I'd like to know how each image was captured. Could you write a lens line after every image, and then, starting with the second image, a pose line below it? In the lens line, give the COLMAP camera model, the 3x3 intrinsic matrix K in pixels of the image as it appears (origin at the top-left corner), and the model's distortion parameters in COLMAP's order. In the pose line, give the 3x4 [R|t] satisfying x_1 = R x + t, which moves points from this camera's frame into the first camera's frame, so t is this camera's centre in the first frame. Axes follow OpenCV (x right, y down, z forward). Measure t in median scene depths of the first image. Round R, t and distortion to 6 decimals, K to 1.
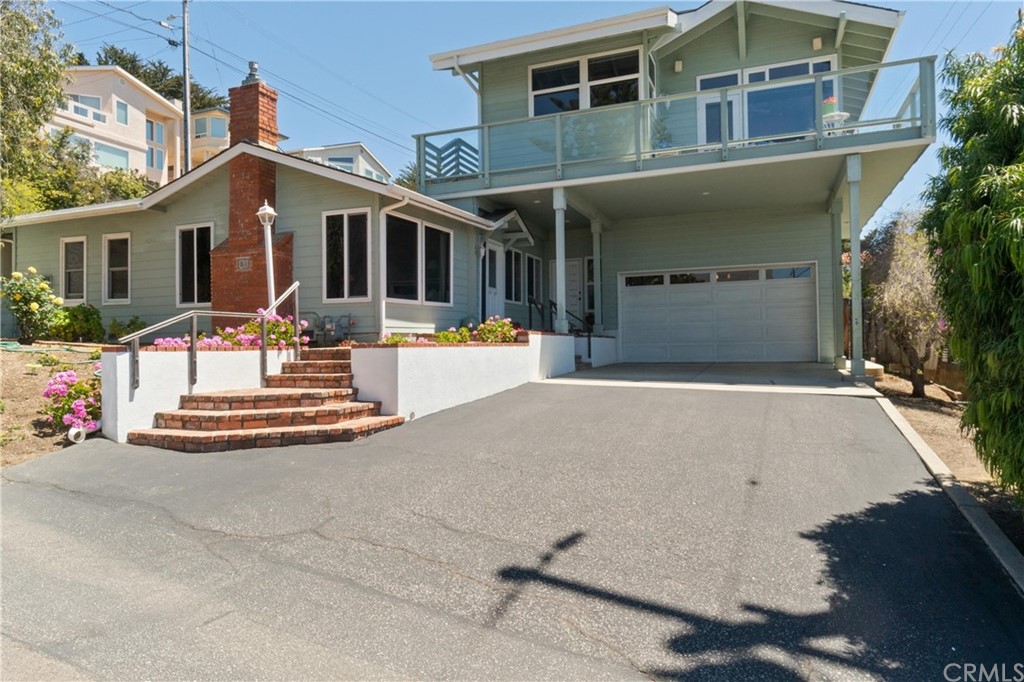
lens RADIAL K [[632.9, 0, 511.8], [0, 632.9, 343.6], [0, 0, 1]] dist [-0.016232, -0.000411]
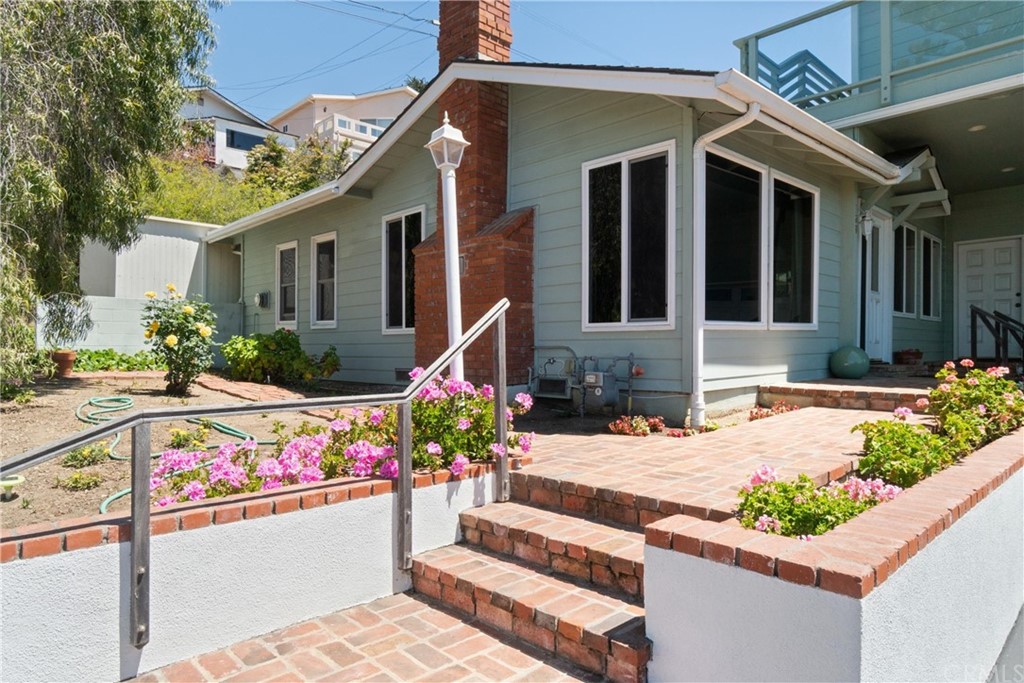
lens RADIAL K [[632.3, 0, 508.1], [0, 632.3, 346.5], [0, 0, 1]] dist [-0.007652, -0.000667]
pose [[0.906781, 0.008175, -0.421522, -0.127117], [-0.008262, 0.999965, 0.001621, -0.051171], [0.421520, 0.002013, 0.906817, 0.477611]]
